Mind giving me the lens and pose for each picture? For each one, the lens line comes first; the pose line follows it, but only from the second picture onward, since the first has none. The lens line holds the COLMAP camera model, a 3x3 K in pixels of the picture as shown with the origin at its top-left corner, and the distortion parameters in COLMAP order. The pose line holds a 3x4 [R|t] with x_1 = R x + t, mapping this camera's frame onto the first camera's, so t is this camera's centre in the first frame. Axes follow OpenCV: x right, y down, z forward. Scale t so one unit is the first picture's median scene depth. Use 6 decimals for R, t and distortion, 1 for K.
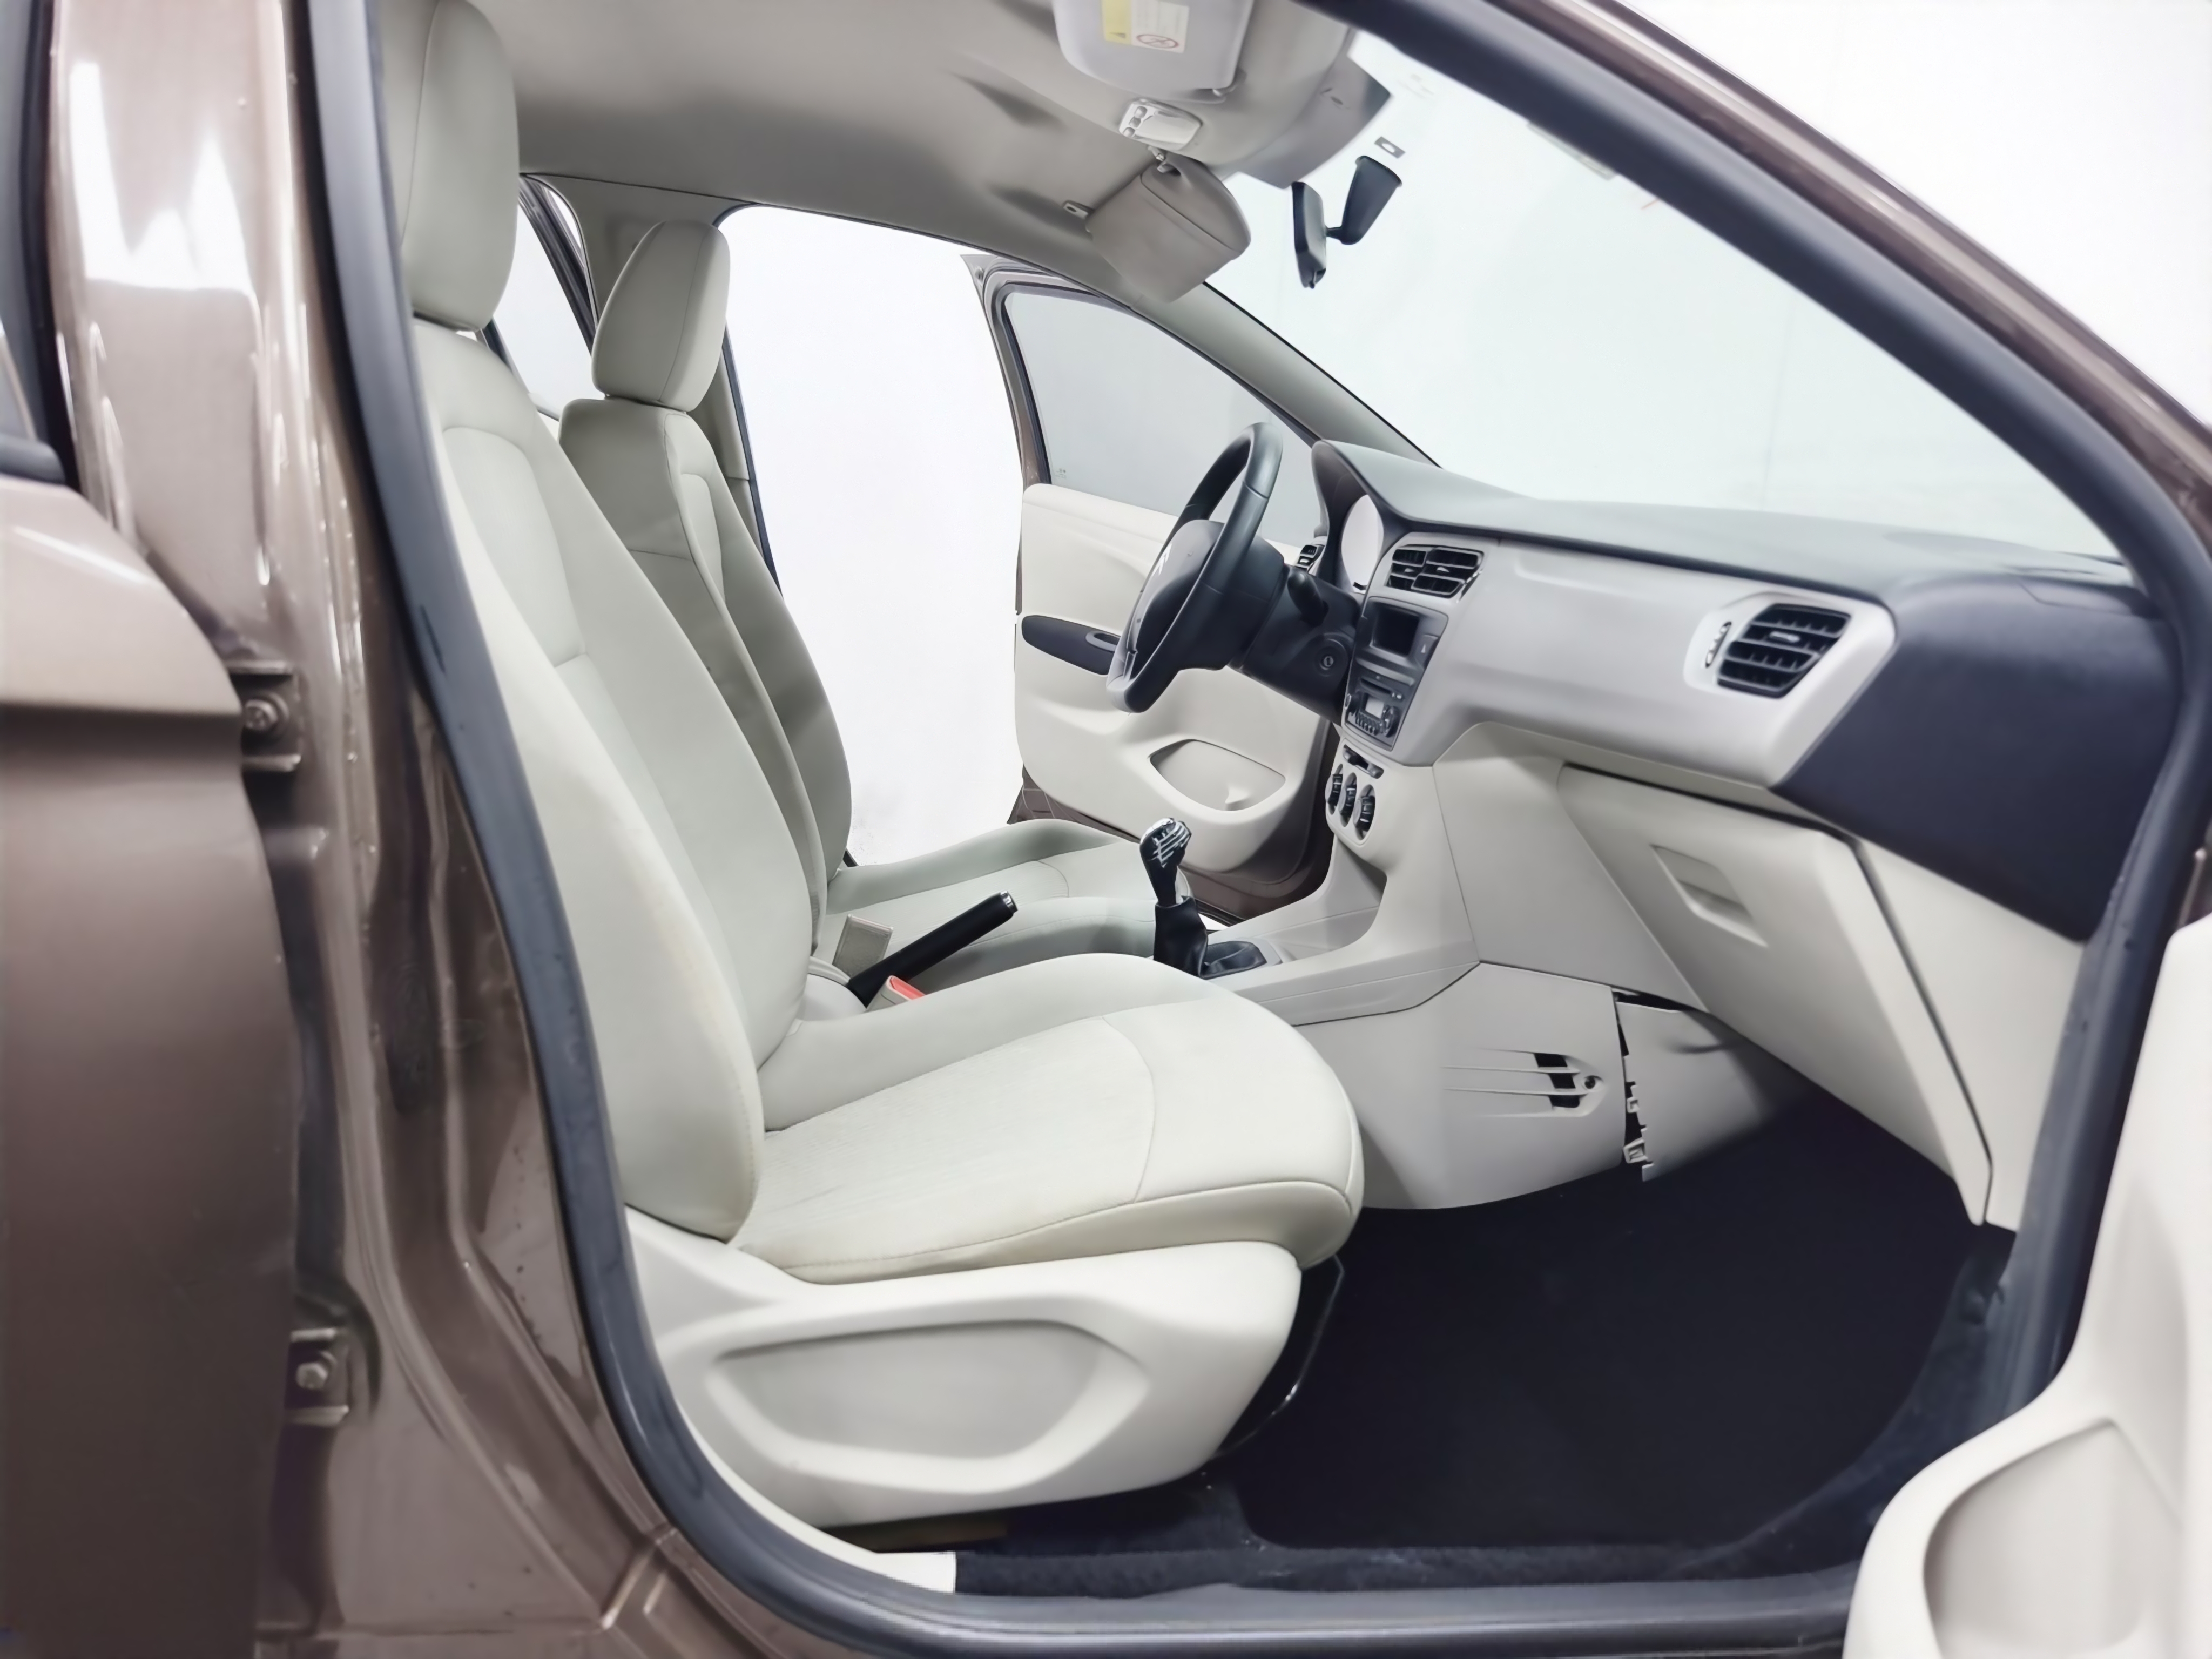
lens RADIAL K [[1450.4, 0, 1100.8], [0, 1450.4, 843.8], [0, 0, 1]] dist [0.008773, -0.000555]
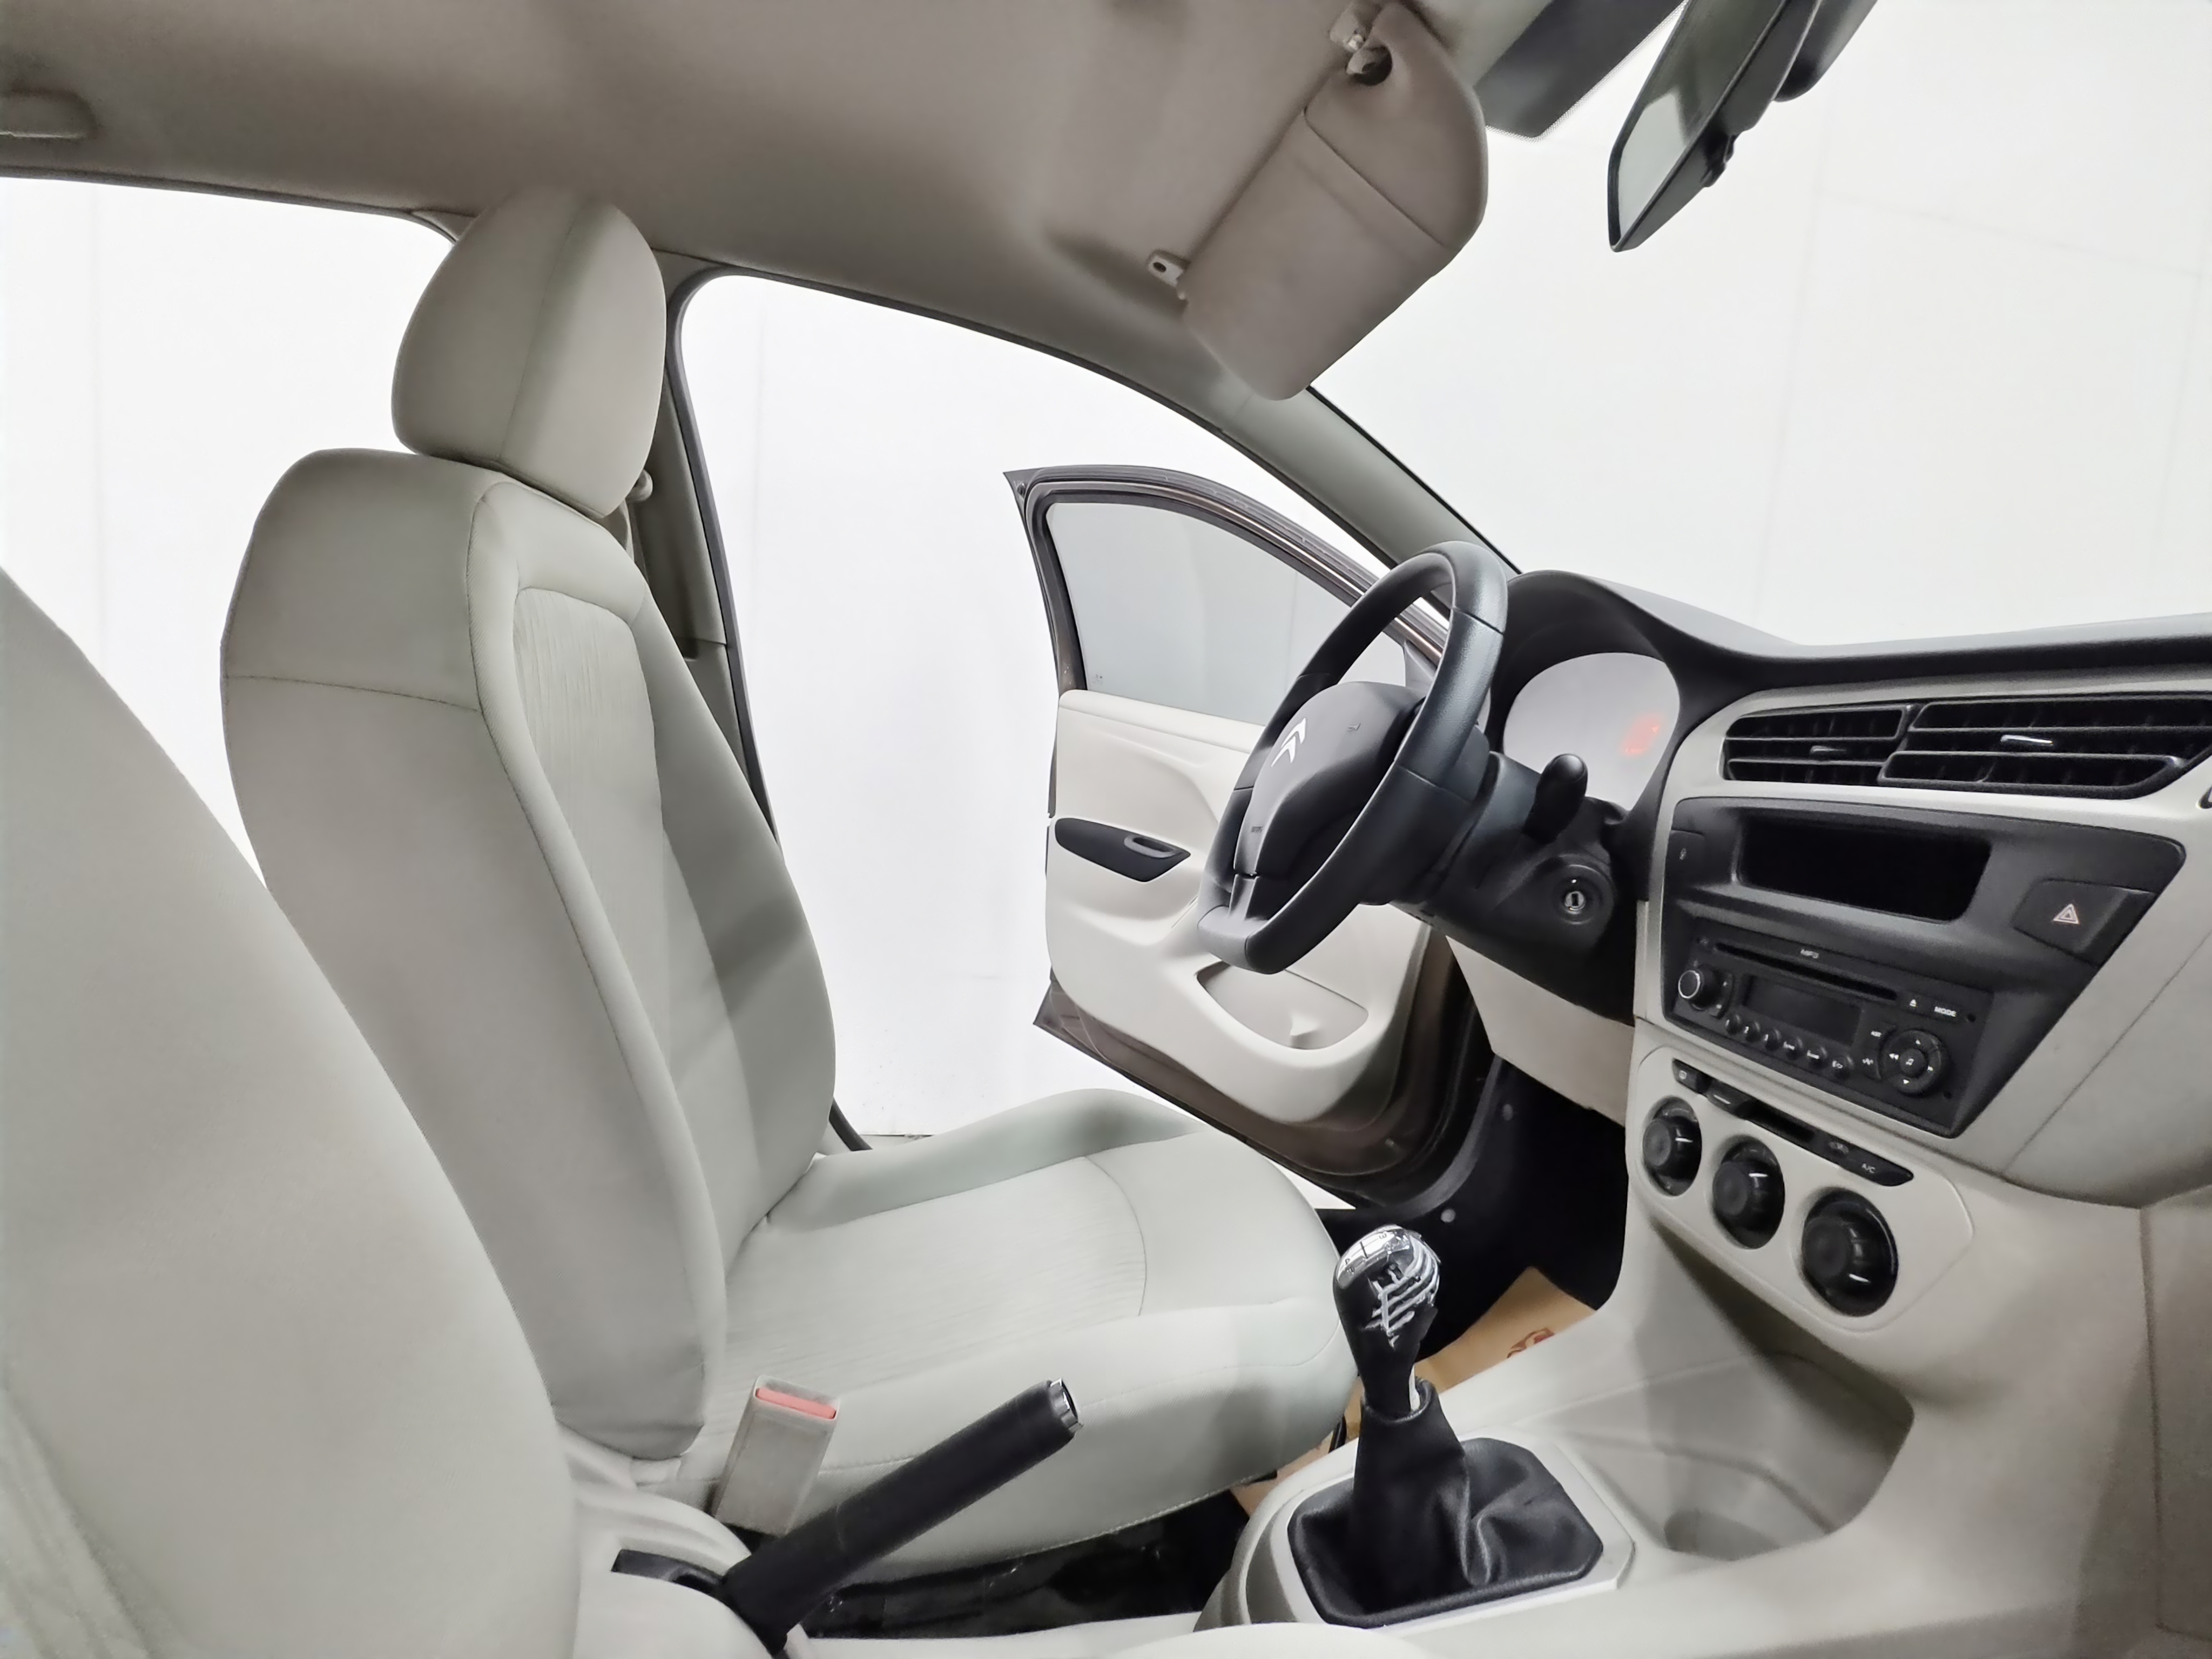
lens RADIAL K [[1018.4, 0, 1120.2], [0, 1018.4, 824.3], [0, 0, 1]] dist [-0.002812, -0.000237]
pose [[0.999517, 0.016243, 0.026488, -0.033974], [-0.012091, 0.988614, -0.149985, -0.060114], [-0.028623, 0.149592, 0.988333, 0.379482]]
